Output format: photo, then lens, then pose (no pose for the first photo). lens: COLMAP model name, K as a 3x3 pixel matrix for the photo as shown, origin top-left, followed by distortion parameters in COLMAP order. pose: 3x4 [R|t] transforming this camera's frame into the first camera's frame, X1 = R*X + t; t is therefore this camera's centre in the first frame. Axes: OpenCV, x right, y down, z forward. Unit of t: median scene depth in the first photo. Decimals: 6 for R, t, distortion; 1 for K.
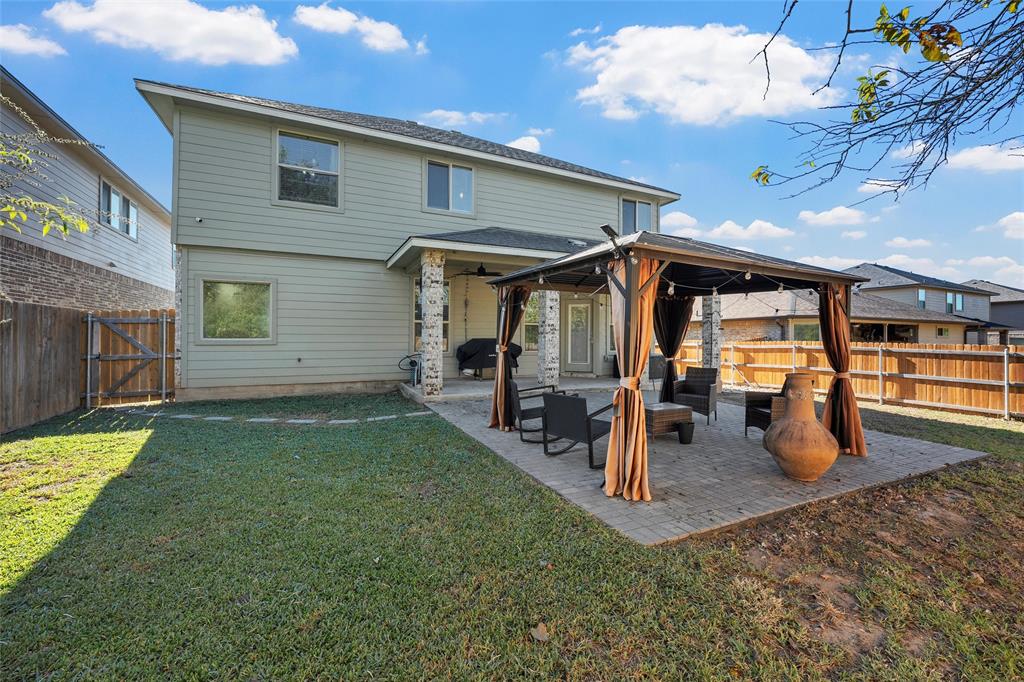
lens RADIAL K [[420.3, 0, 511.7], [0, 420.3, 341.9], [0, 0, 1]] dist [-0.000137, -0.000033]
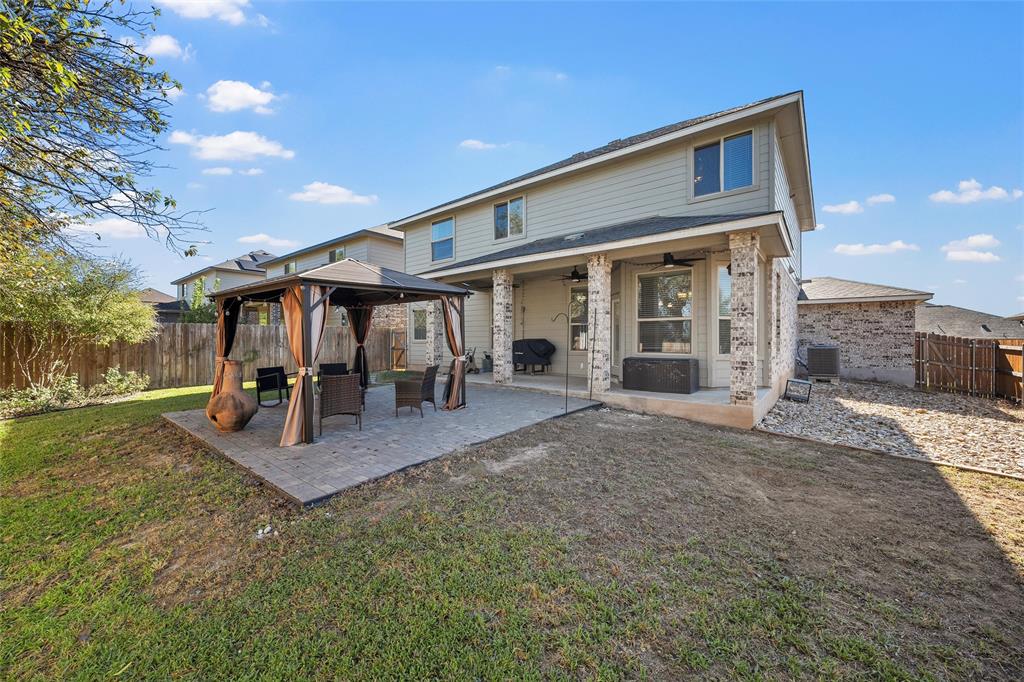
lens RADIAL K [[420.3, 0, 508.7], [0, 420.3, 338.4], [0, 0, 1]] dist [-0.000137, -0.000033]
pose [[0.386618, -0.005020, -0.922226, 1.018675], [0.003913, 0.999985, -0.003803, -0.003960], [0.922232, -0.002138, 0.386632, 0.510862]]
